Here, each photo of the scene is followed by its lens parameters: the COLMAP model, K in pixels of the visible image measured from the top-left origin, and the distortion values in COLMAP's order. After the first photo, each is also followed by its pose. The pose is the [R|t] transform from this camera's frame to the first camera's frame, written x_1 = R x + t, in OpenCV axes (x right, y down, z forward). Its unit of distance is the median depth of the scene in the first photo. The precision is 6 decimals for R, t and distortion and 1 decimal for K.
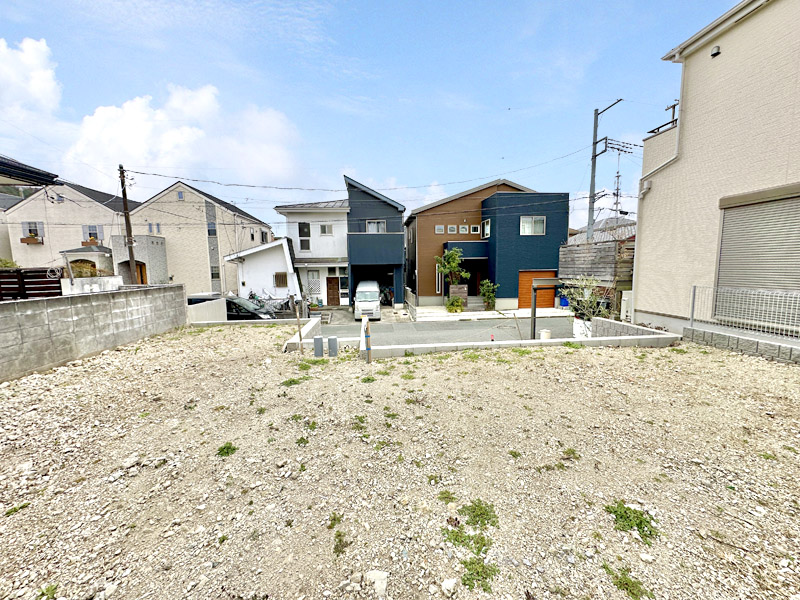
lens RADIAL K [[312.7, 0, 400.2], [0, 312.7, 298.6], [0, 0, 1]] dist [-0.004155, -0.000191]
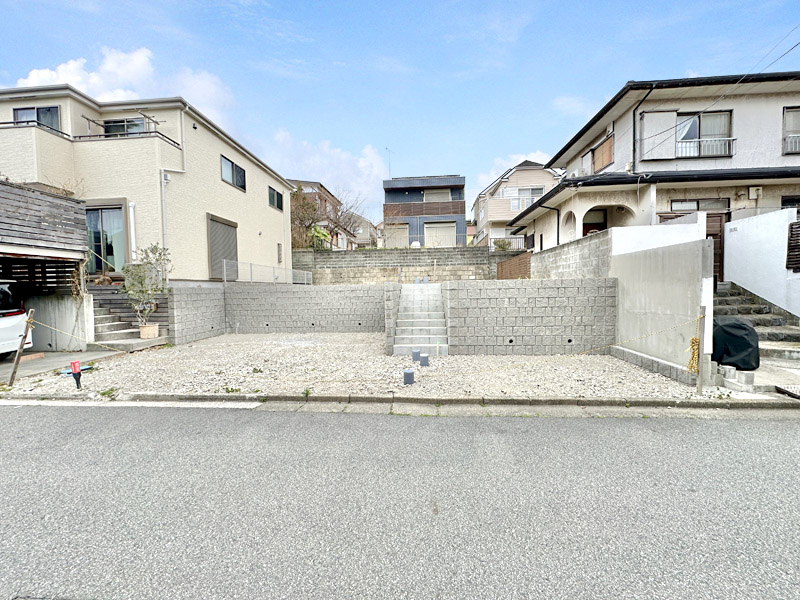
lens RADIAL K [[312.7, 0, 404.0], [0, 312.7, 300.0], [0, 0, 1]] dist [-0.004155, -0.000191]
pose [[-0.985089, 0.026966, 0.169916, -0.140516], [0.050533, 0.989428, 0.135936, 0.001052], [-0.164454, 0.142495, -0.976038, 0.875498]]
